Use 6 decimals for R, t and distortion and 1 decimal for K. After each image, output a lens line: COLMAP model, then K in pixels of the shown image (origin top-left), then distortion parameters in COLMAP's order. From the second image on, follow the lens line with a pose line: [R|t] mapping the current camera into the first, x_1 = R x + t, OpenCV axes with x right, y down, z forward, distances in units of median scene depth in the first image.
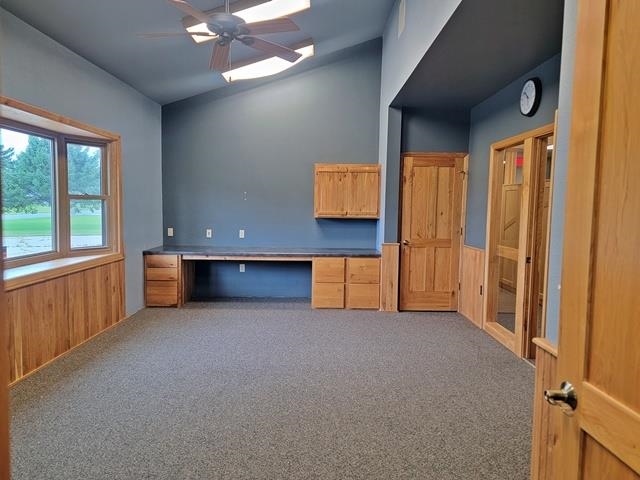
lens RADIAL K [[448.8, 0, 320.3], [0, 448.8, 239.1], [0, 0, 1]] dist [0.074677, -0.005397]
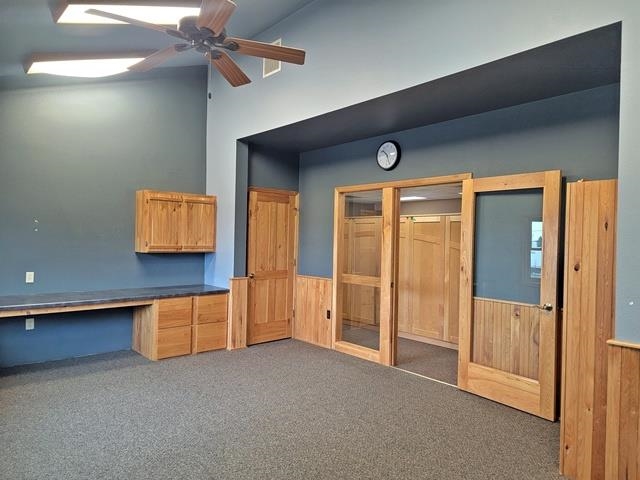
lens RADIAL K [[448.8, 0, 321.0], [0, 448.8, 240.7], [0, 0, 1]] dist [0.074677, -0.005397]
pose [[0.752264, -0.005149, 0.658842, -0.351433], [0.042683, 0.998250, -0.040933, -0.022634], [-0.657478, 0.058913, 0.751167, 0.143310]]
